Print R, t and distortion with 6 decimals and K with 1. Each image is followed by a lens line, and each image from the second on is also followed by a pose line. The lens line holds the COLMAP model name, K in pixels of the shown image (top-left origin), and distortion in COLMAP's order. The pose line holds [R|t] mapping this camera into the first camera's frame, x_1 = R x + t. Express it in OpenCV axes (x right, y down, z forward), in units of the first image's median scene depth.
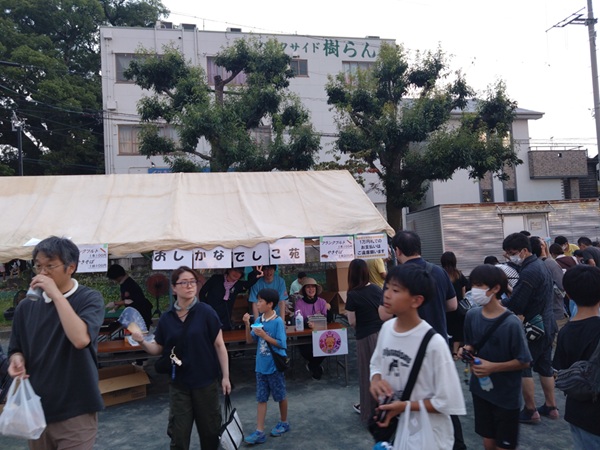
lens RADIAL K [[471.0, 0, 300.0], [0, 471.0, 225.0], [0, 0, 1]] dist [-0.002510, 0.002036]
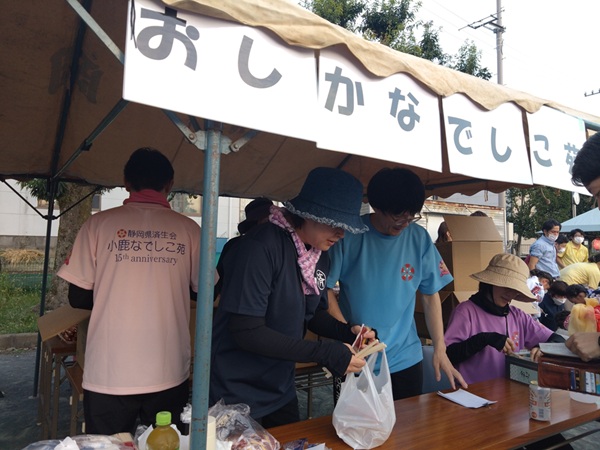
lens RADIAL K [[471.0, 0, 300.0], [0, 471.0, 225.0], [0, 0, 1]] dist [-0.002510, 0.002036]
pose [[0.929139, 0.089042, 0.358849, -0.292347], [-0.084455, 0.996020, -0.028473, 0.128573], [-0.359956, -0.003851, 0.932961, 0.780639]]
